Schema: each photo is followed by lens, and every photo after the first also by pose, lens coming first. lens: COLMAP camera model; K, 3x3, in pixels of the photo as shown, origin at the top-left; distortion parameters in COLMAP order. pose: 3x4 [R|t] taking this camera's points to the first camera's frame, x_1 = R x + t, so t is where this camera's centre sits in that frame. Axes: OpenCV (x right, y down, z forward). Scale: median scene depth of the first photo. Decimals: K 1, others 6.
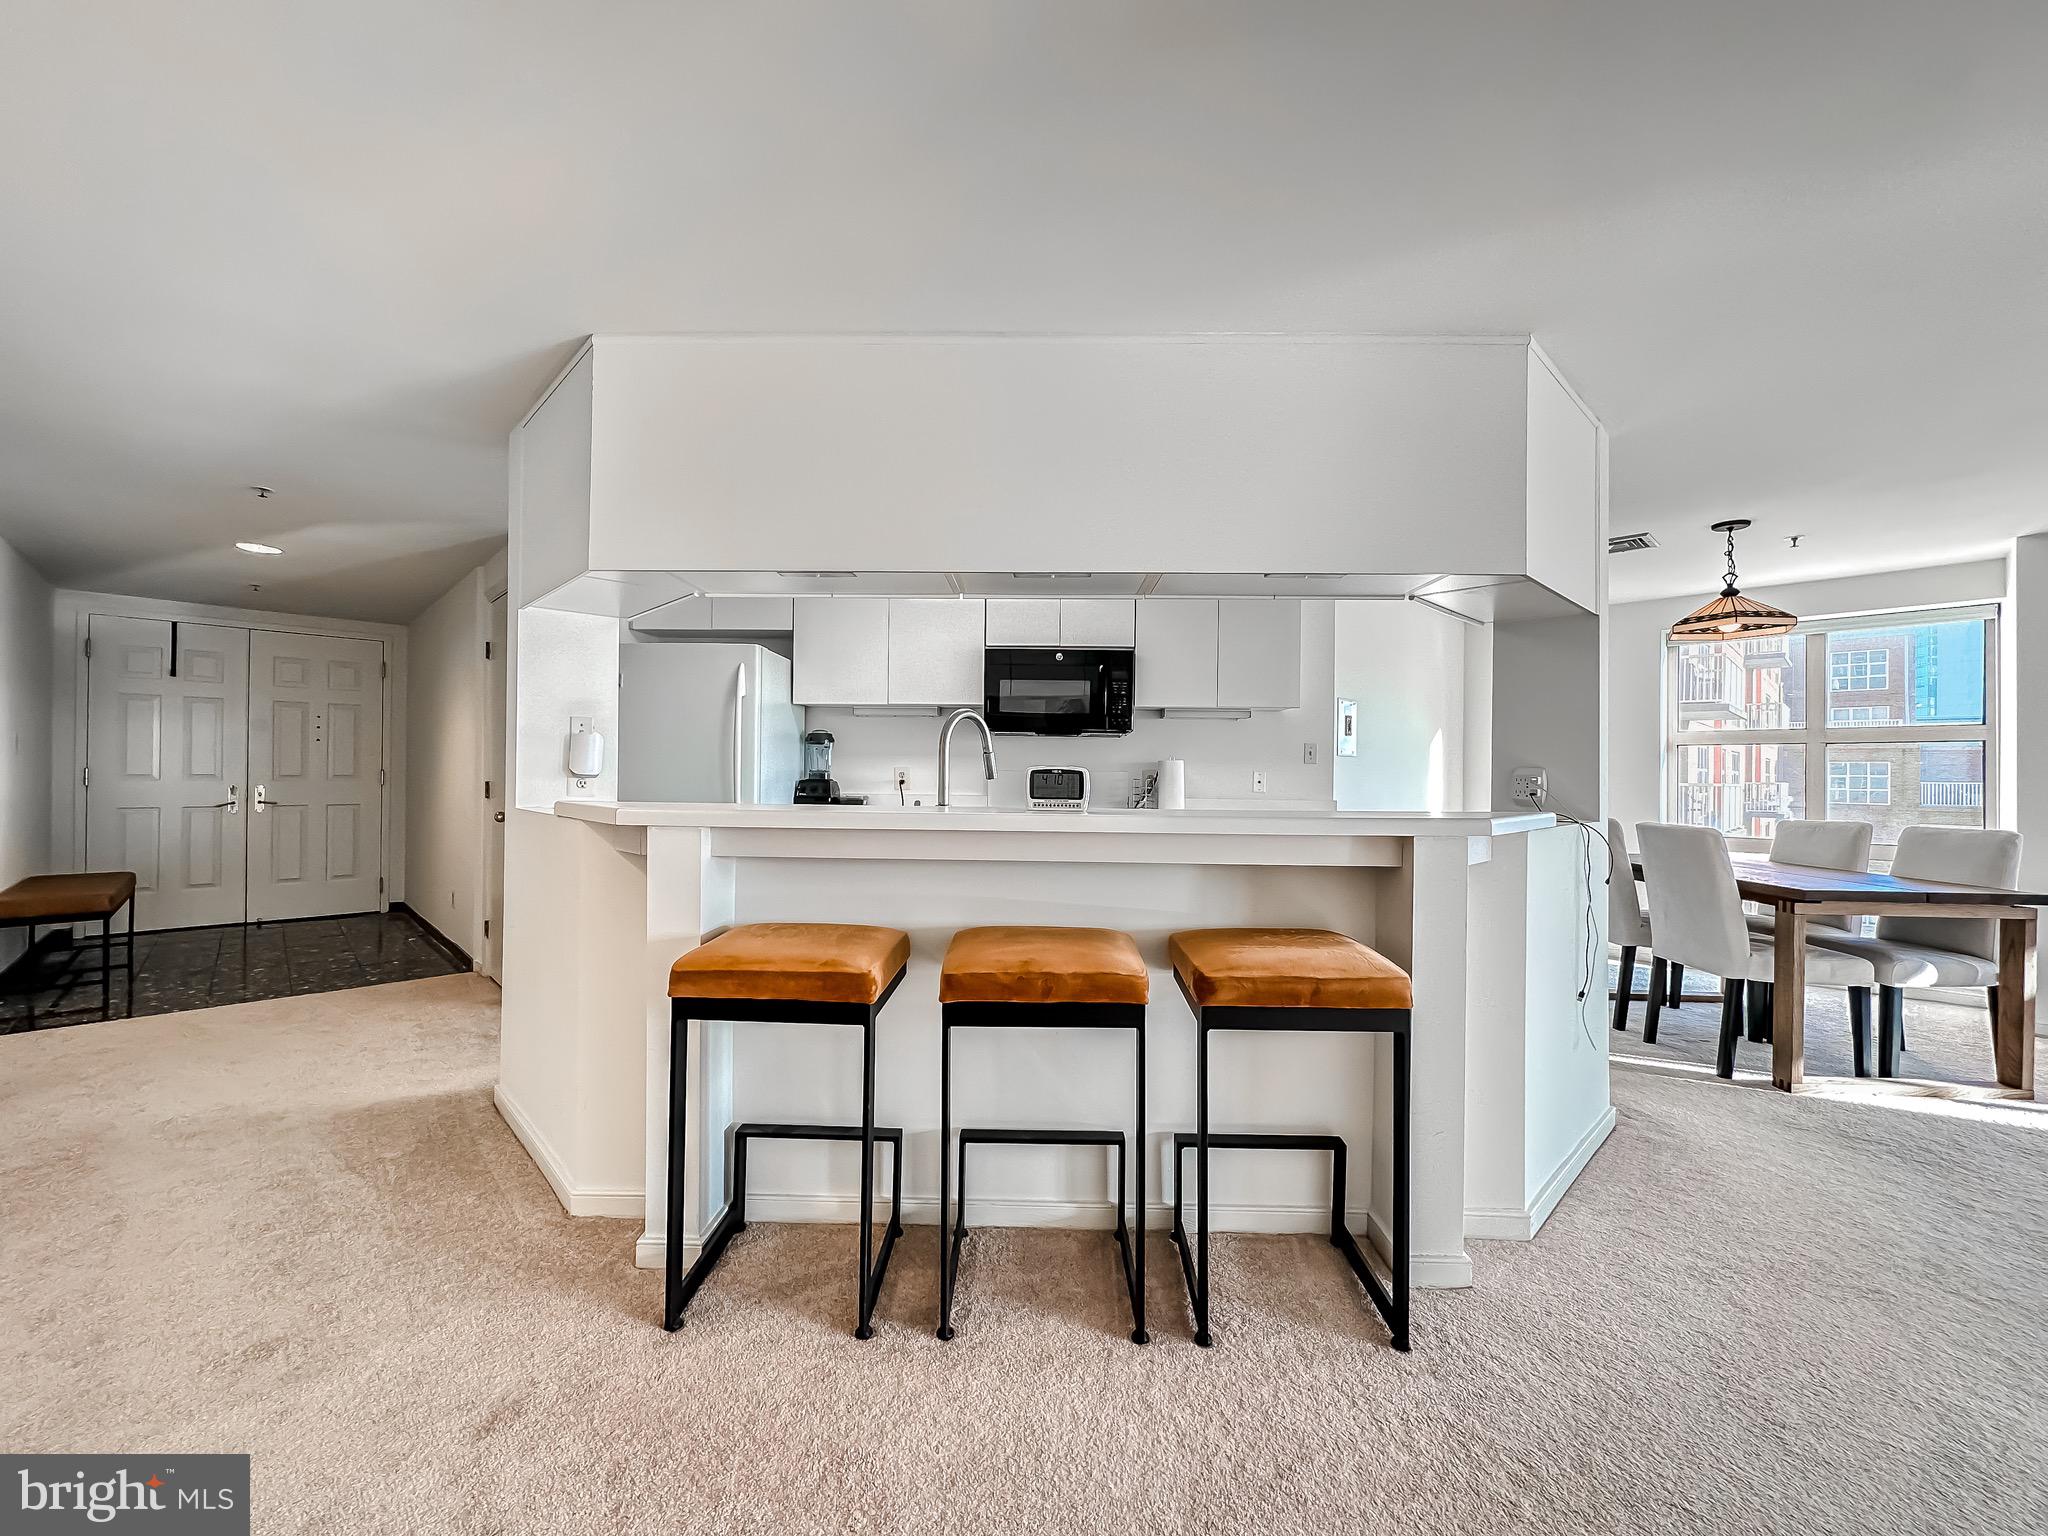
lens RADIAL K [[818.6, 0, 1024.2], [0, 818.6, 770.5], [0, 0, 1]] dist [-0.001738, 0.000377]
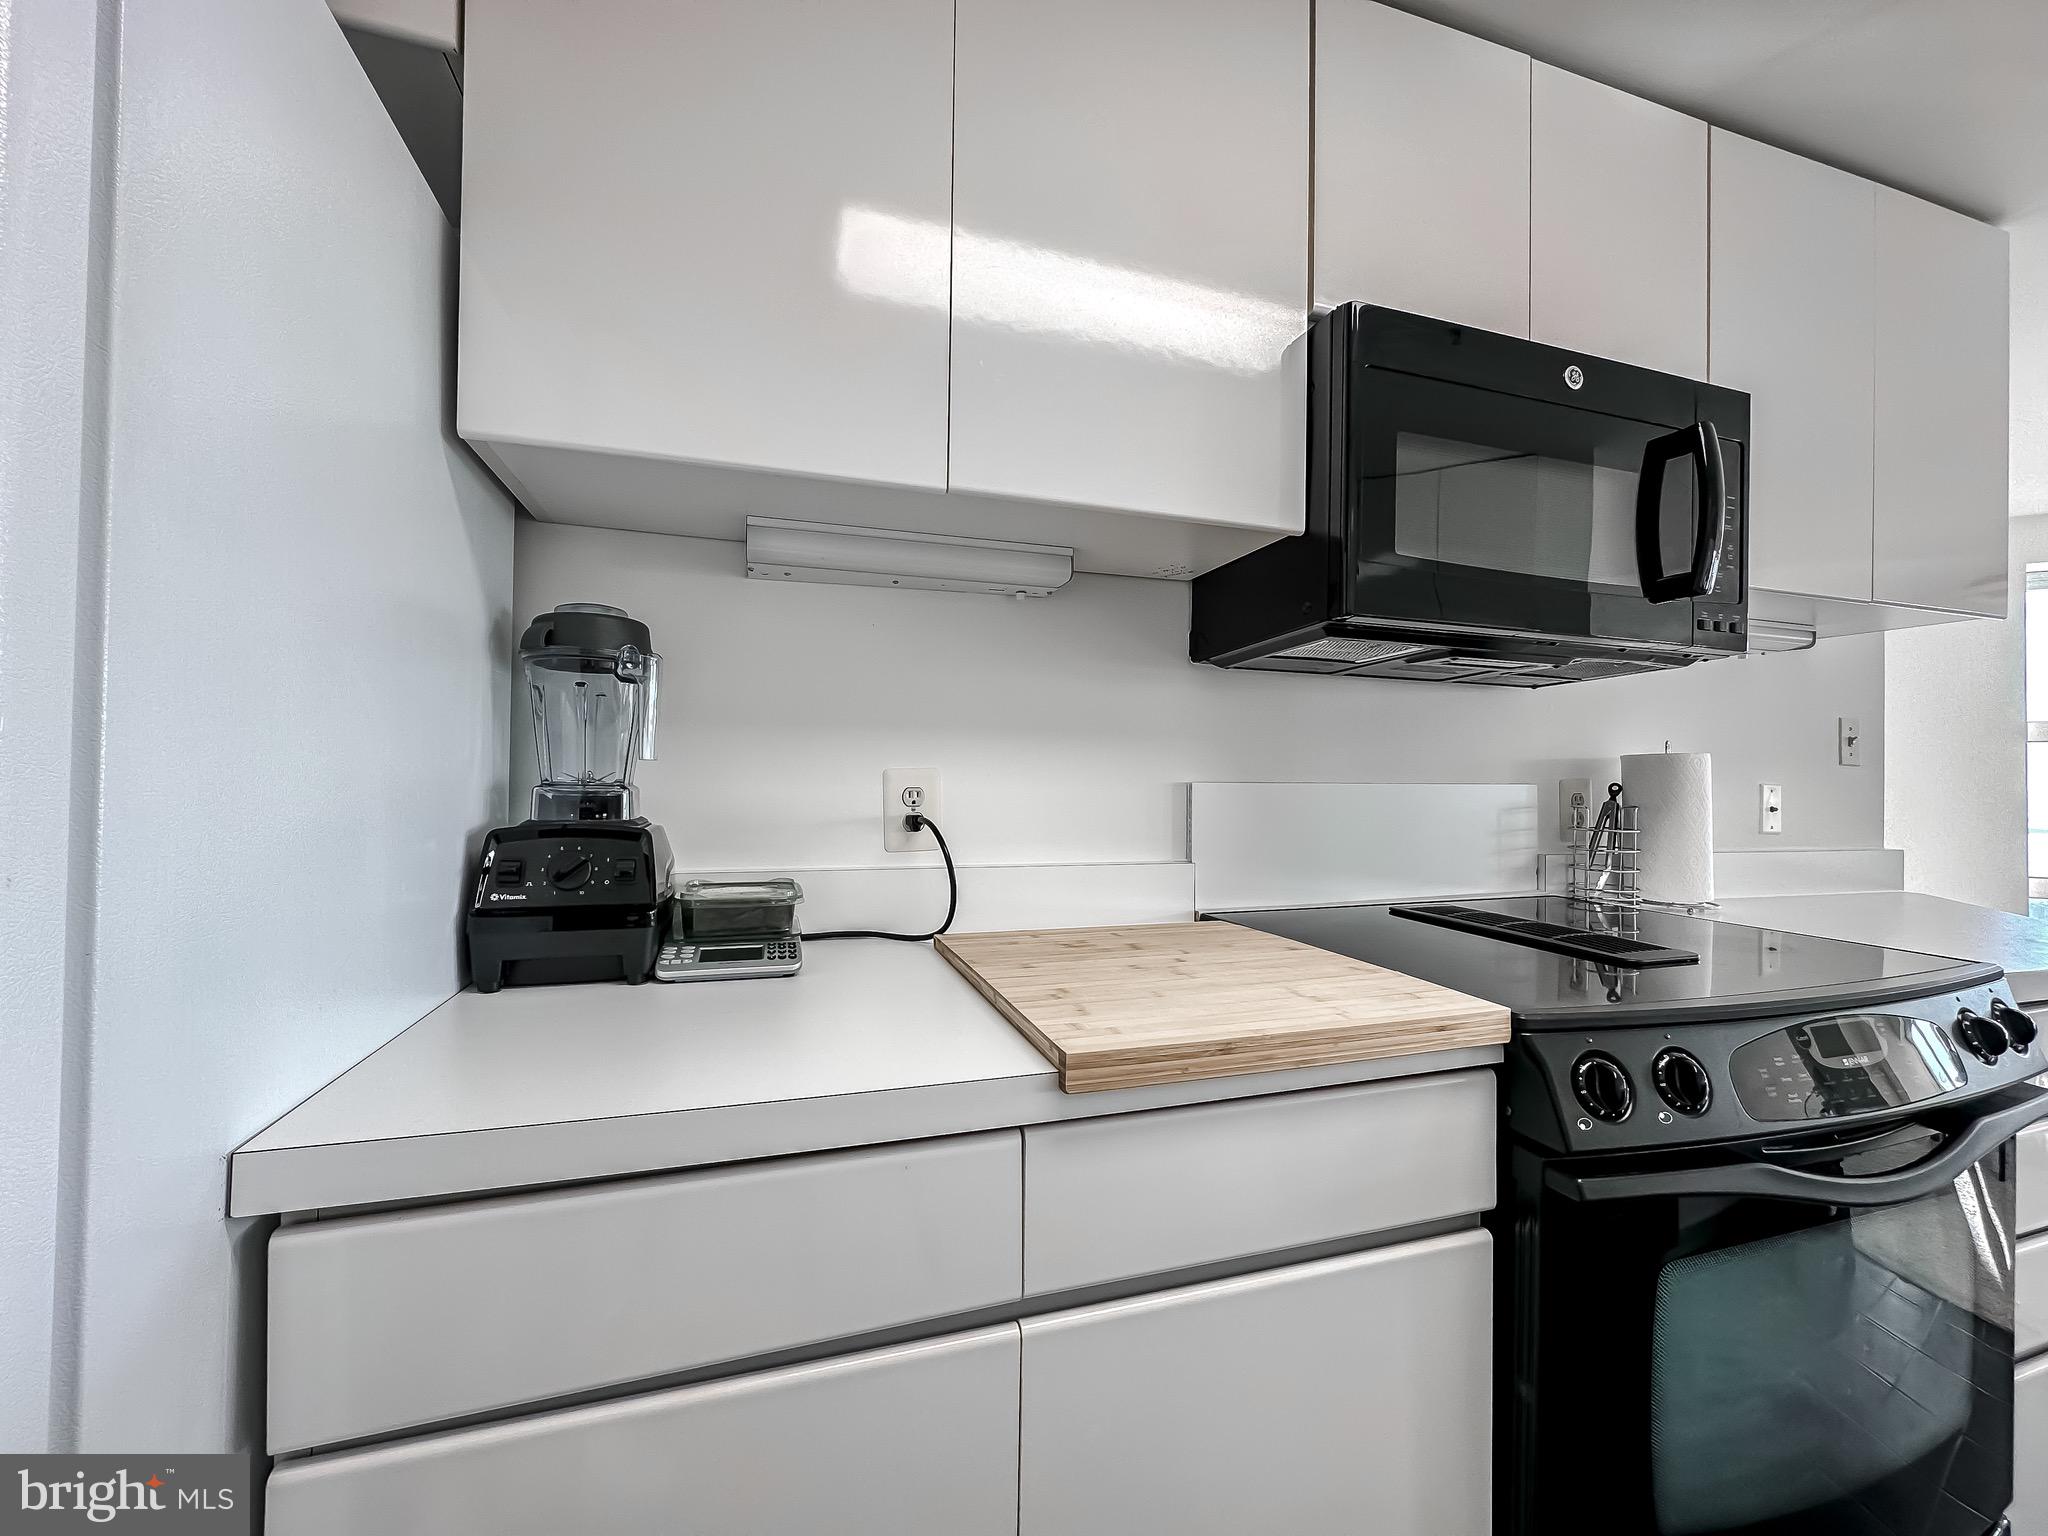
lens RADIAL K [[818.6, 0, 1024.2], [0, 818.6, 770.5], [0, 0, 1]] dist [-0.001738, 0.000377]
pose [[0.943689, 0.005125, 0.330793, -0.274806], [-0.002540, 0.999963, -0.008245, -0.001944], [-0.330823, 0.006940, 0.943667, 0.969271]]
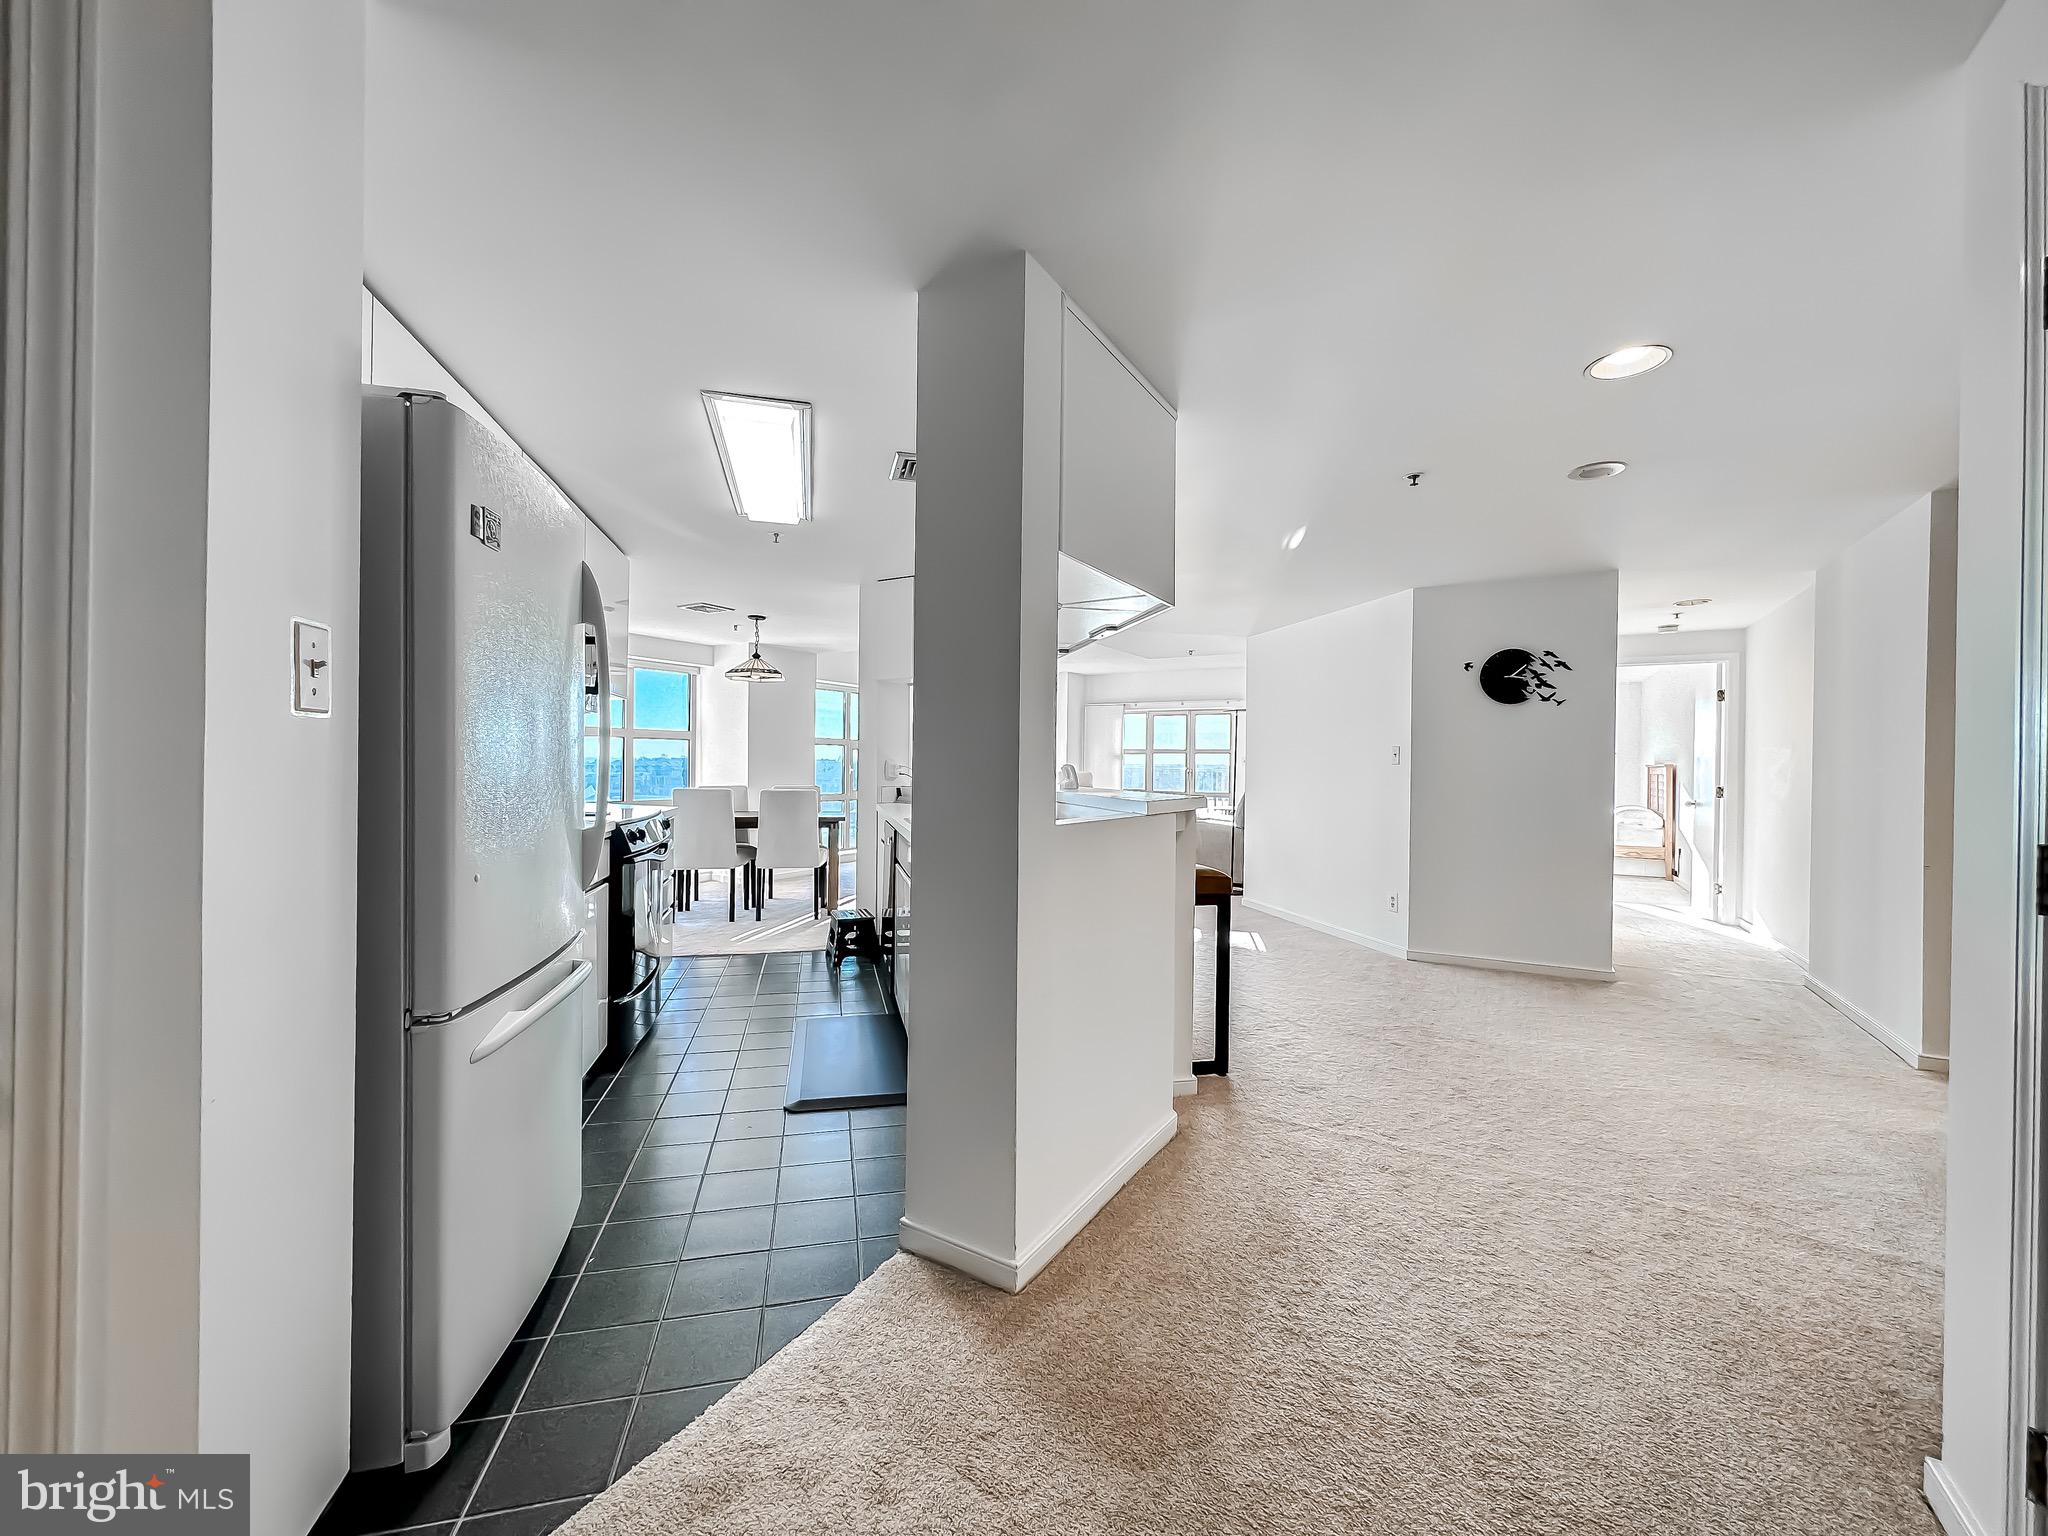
lens RADIAL K [[818.6, 0, 1024.2], [0, 818.6, 770.5], [0, 0, 1]] dist [-0.001738, 0.000377]
pose [[-0.265101, -0.019464, 0.964024, -1.024211], [-0.017662, 0.999727, 0.015328, -0.010260], [-0.964059, -0.012963, -0.265373, 0.955690]]
